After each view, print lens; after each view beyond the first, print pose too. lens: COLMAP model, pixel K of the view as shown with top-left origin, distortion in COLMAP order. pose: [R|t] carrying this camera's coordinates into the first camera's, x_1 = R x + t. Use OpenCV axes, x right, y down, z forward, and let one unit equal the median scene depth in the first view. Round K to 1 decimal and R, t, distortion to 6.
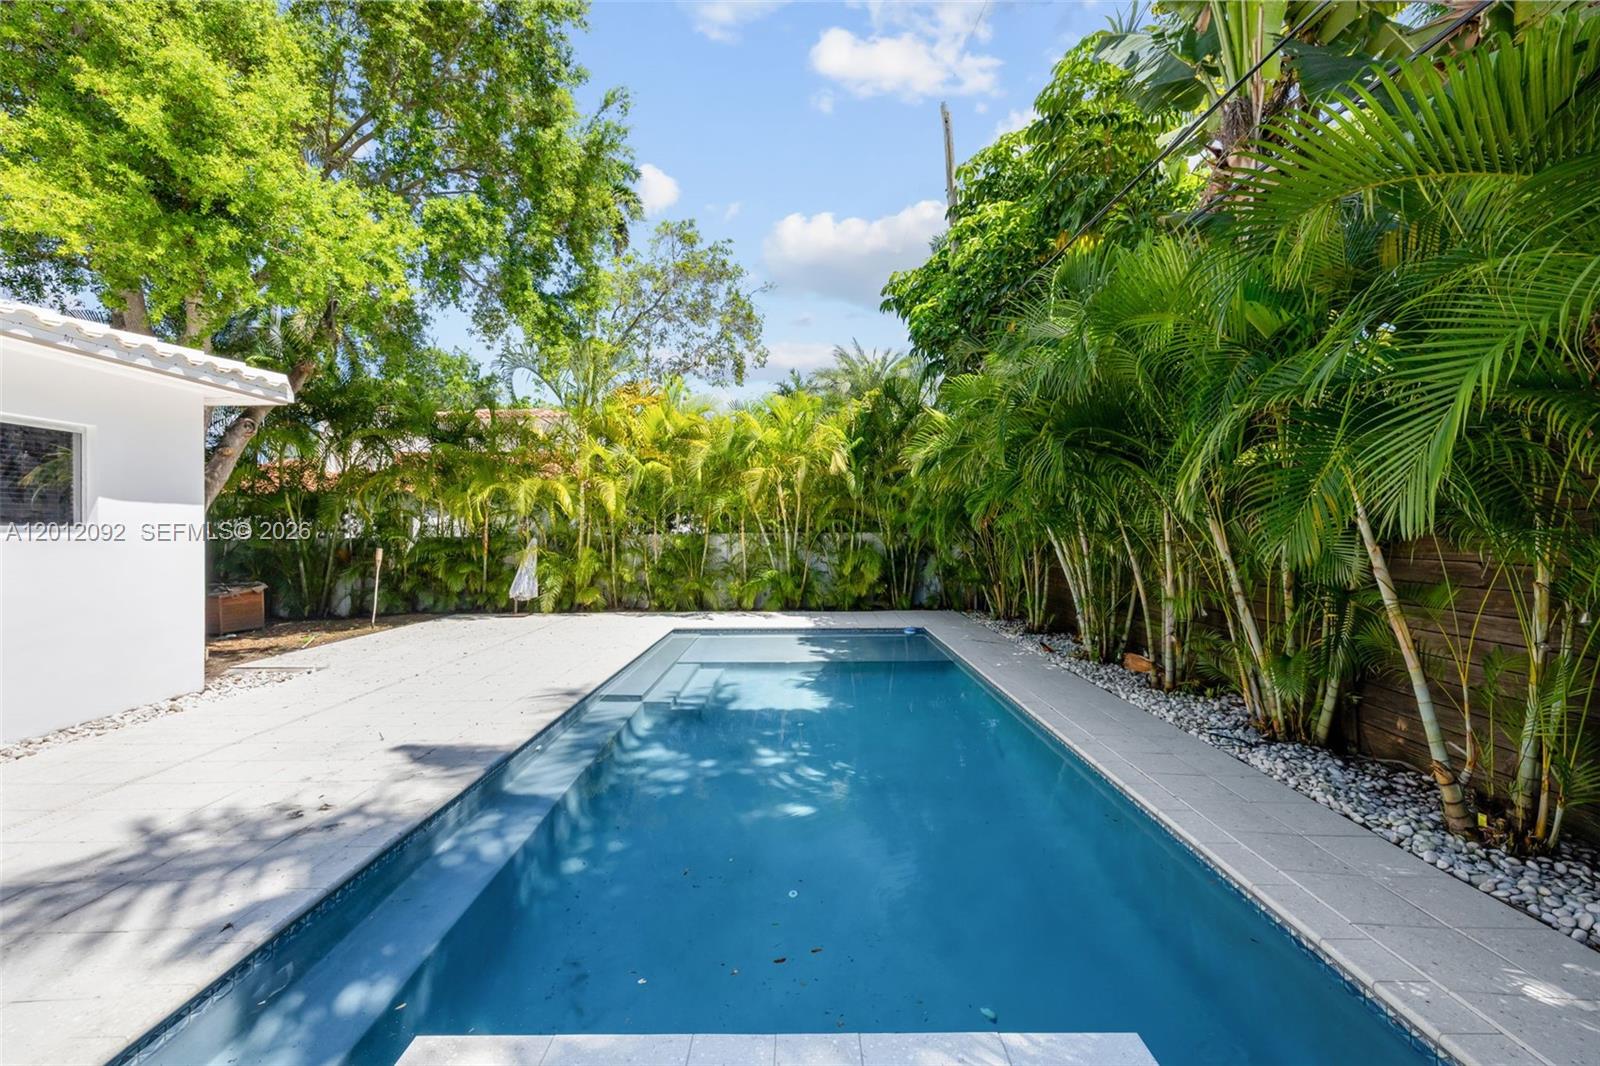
lens RADIAL K [[683.6, 0, 806.6], [0, 683.6, 531.9], [0, 0, 1]] dist [0.000648, 0.001185]
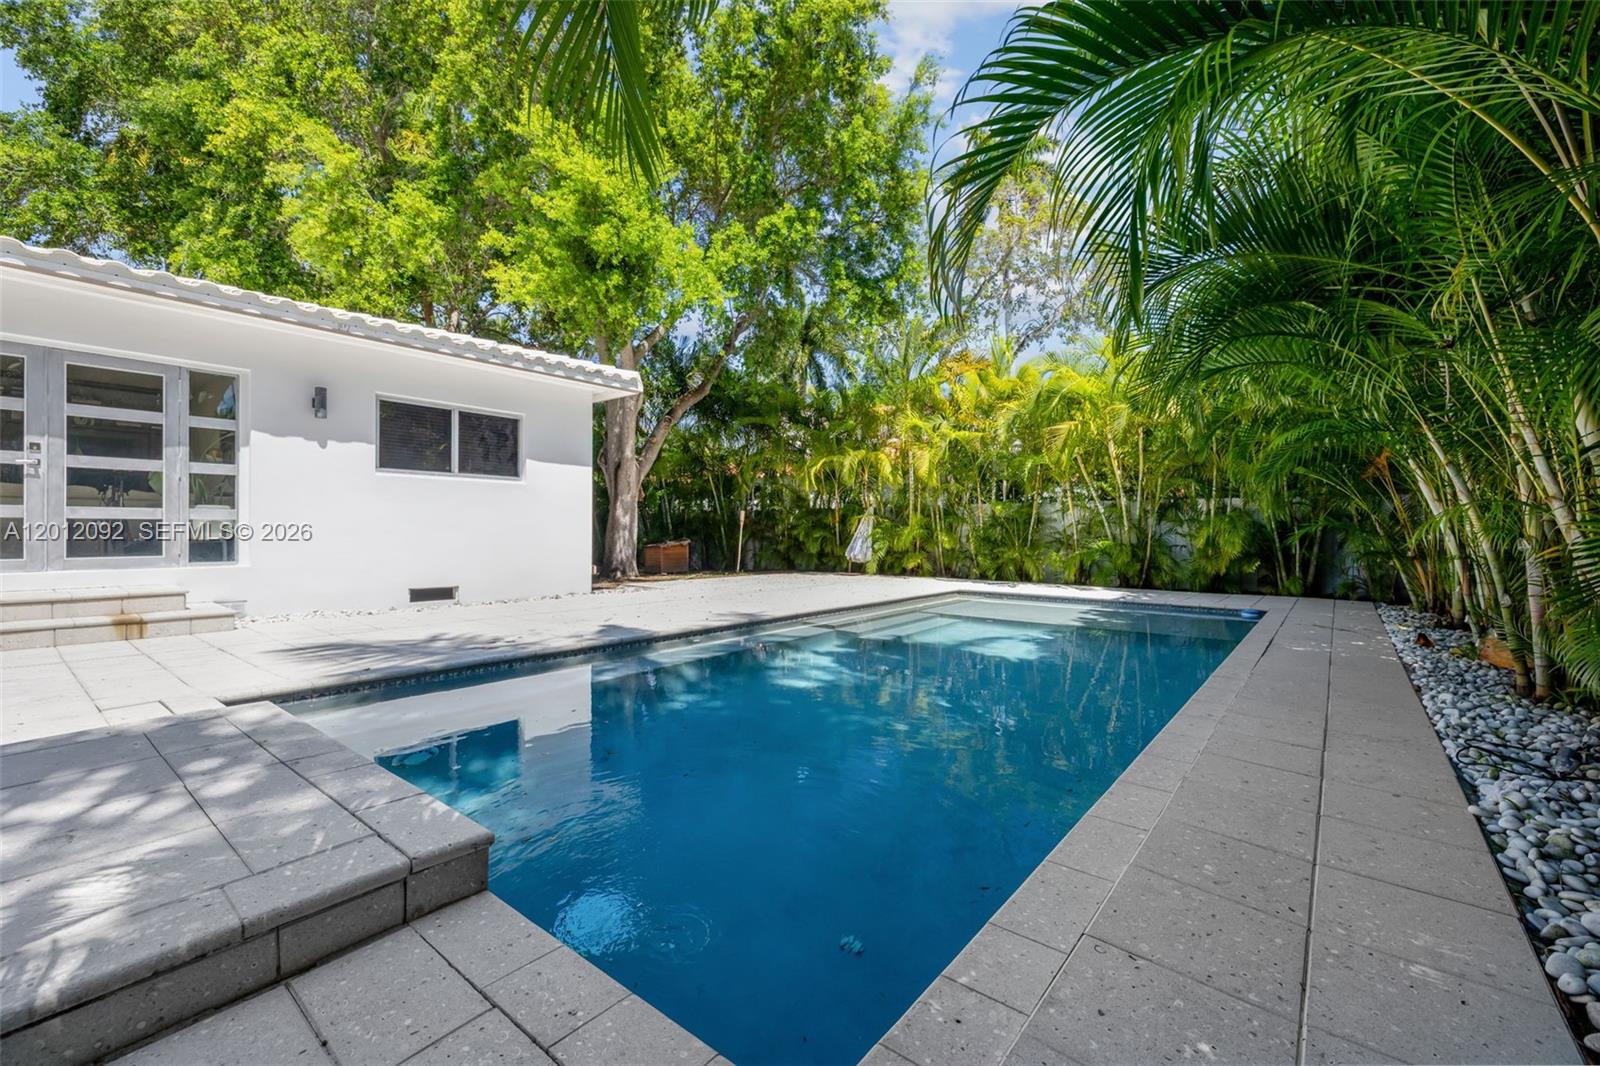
lens RADIAL K [[683.6, 0, 800.3], [0, 683.6, 530.3], [0, 0, 1]] dist [0.000648, 0.001185]
pose [[0.770962, 0.007884, -0.636833, 0.250693], [-0.011972, 0.999926, -0.002116, 0.060228], [0.636769, 0.009255, 0.770999, 0.102313]]
